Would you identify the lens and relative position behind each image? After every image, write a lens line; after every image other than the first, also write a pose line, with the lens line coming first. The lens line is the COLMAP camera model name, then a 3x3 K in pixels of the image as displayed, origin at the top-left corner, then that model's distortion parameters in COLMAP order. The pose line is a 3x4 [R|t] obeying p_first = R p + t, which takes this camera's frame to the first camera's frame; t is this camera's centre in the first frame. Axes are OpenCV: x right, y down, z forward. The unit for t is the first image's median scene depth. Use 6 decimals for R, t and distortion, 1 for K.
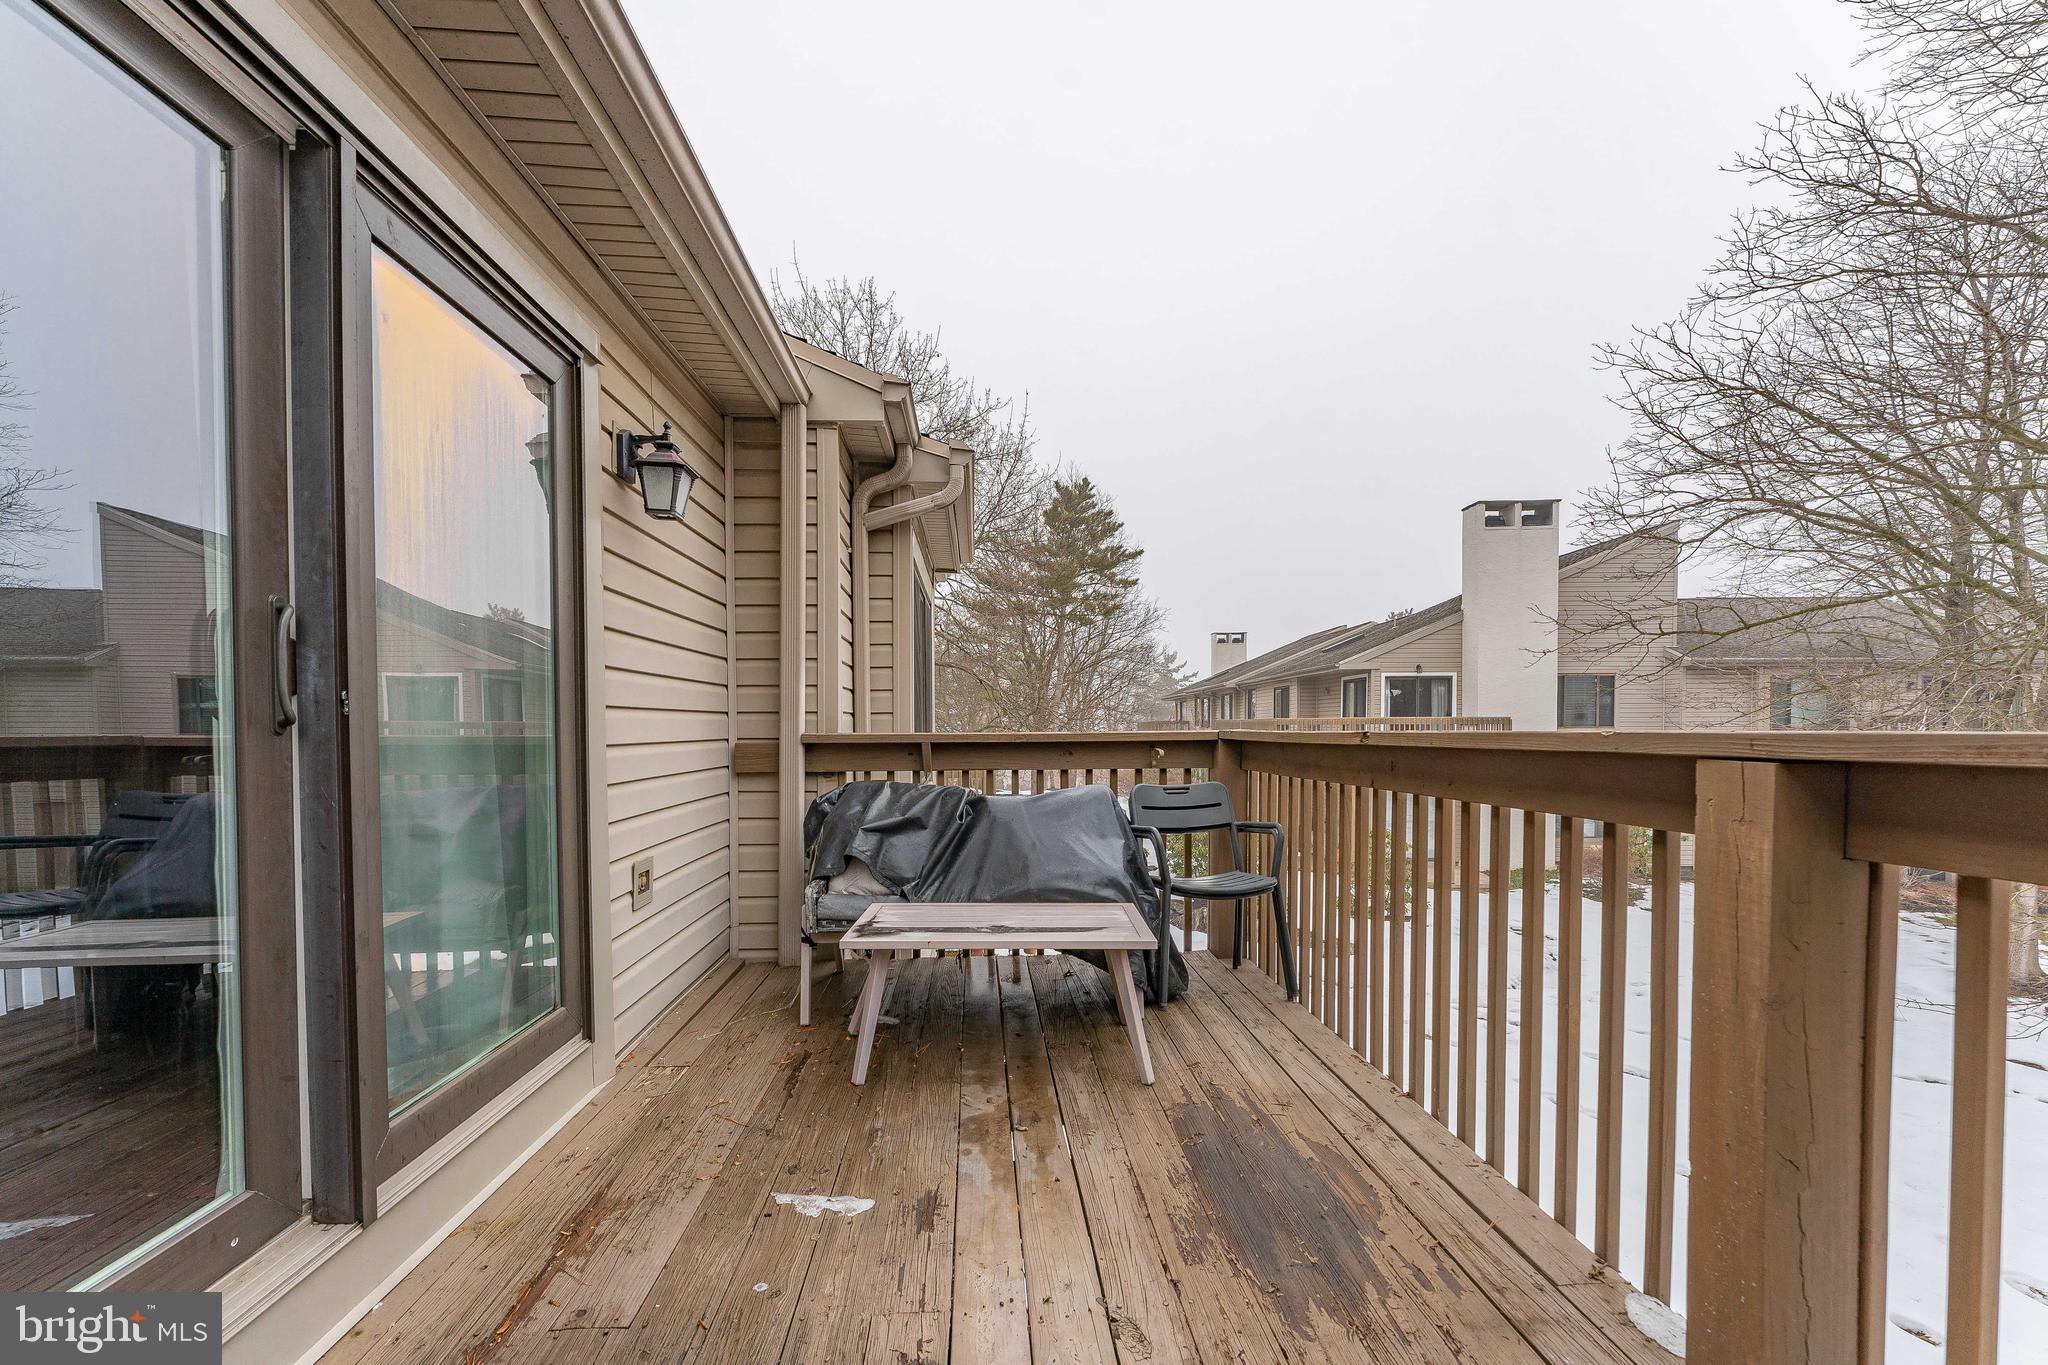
lens RADIAL K [[819.2, 0, 1033.4], [0, 819.2, 743.1], [0, 0, 1]] dist [-0.002585, 0.001016]
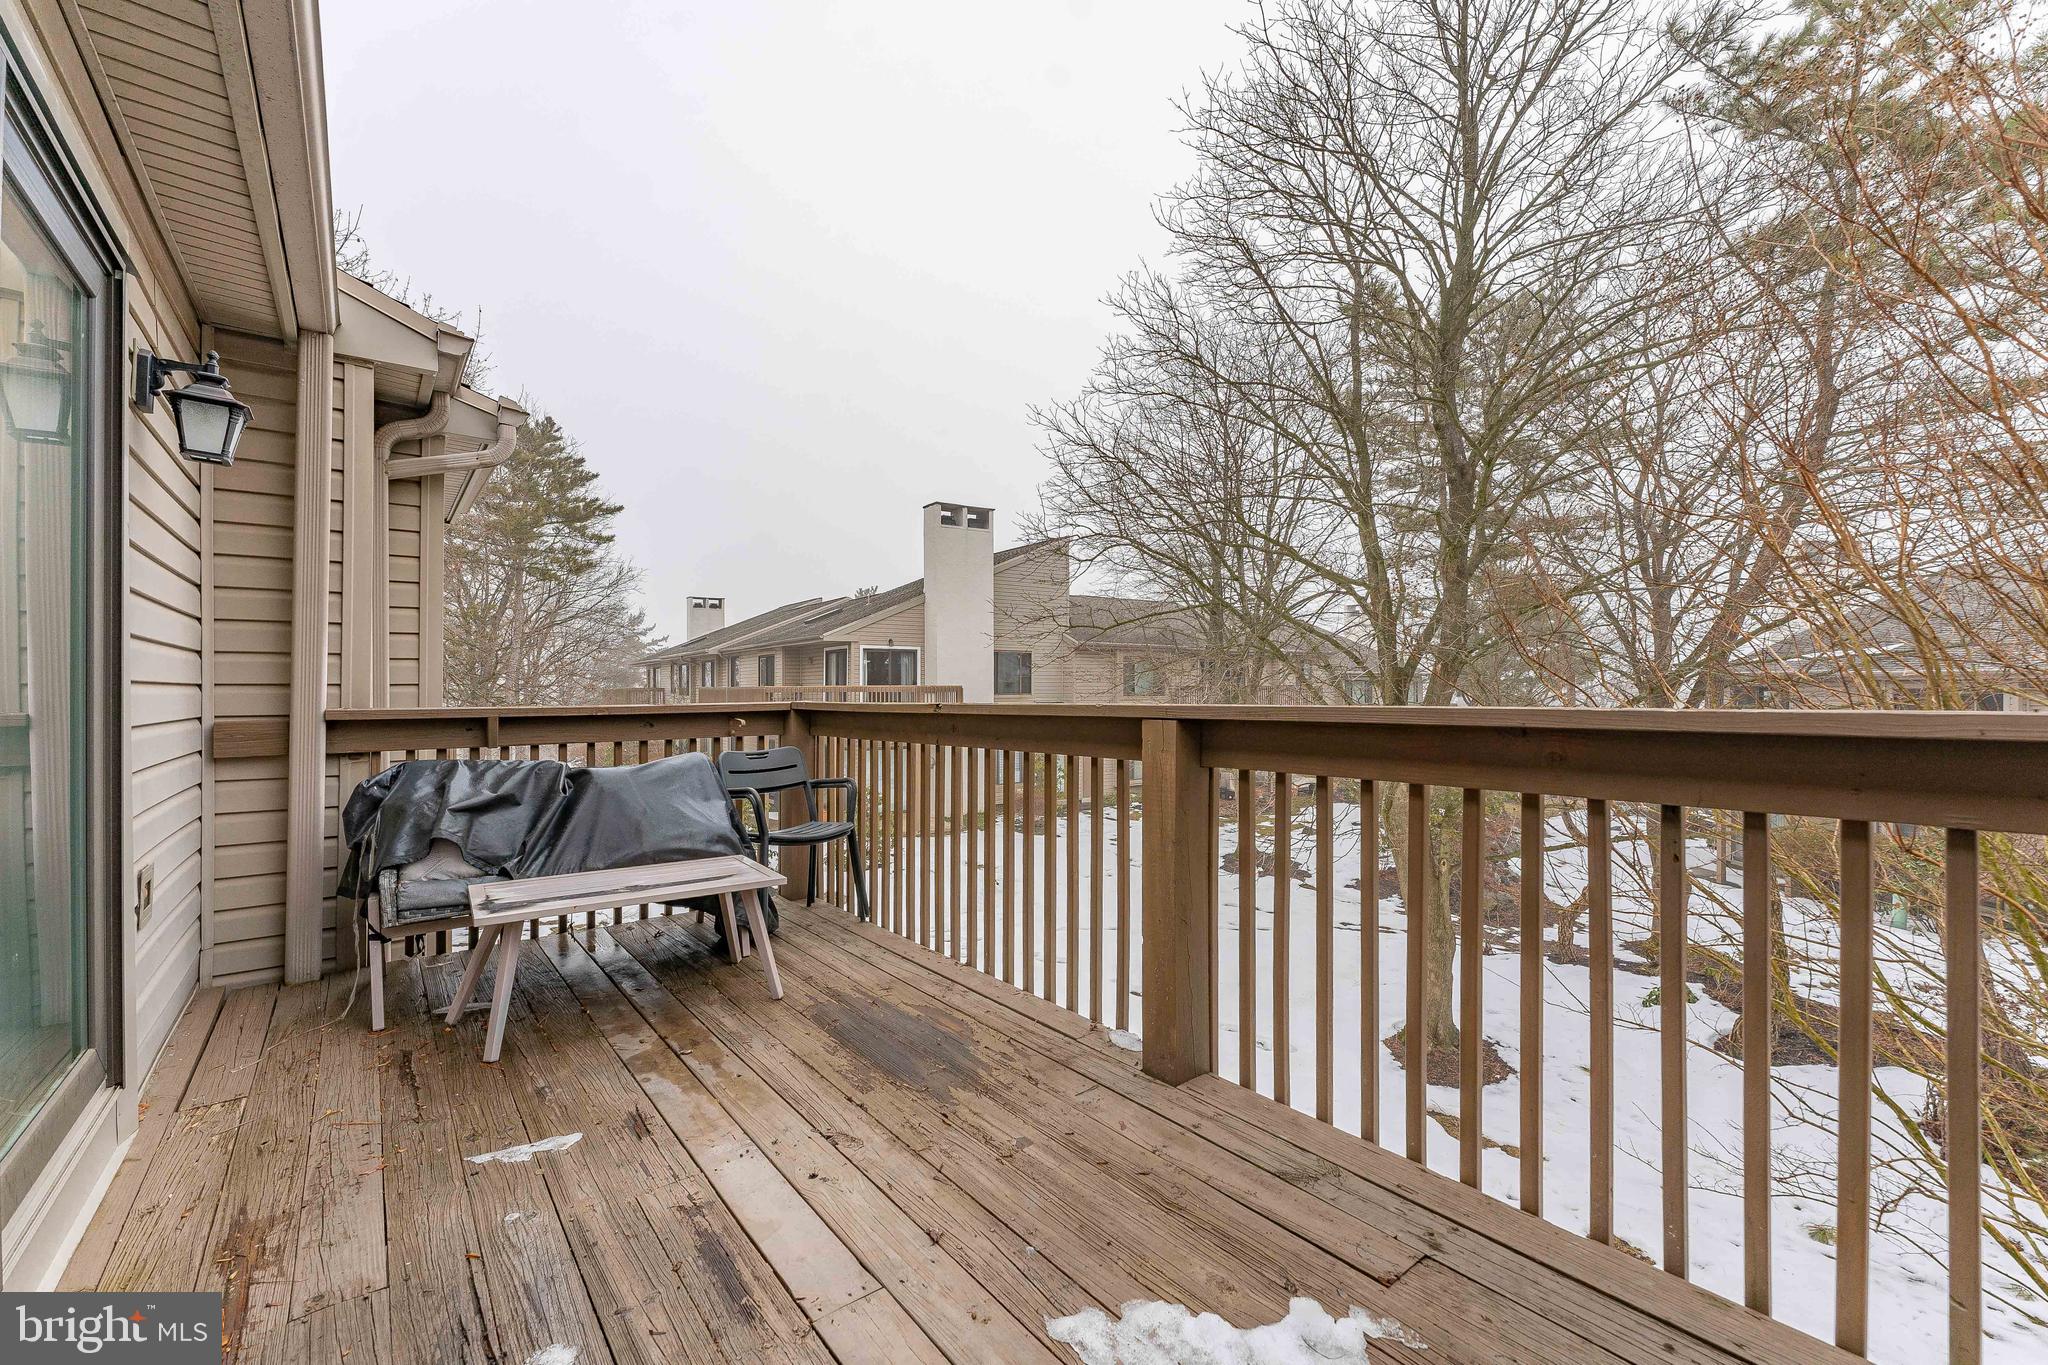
lens RADIAL K [[819.2, 0, 1024.6], [0, 819.2, 691.8], [0, 0, 1]] dist [-0.002585, 0.001016]
pose [[0.814981, -0.000431, 0.579488, -0.175616], [0.013162, 0.999755, -0.017769, -0.004995], [-0.579339, 0.022109, 0.814787, -0.132573]]
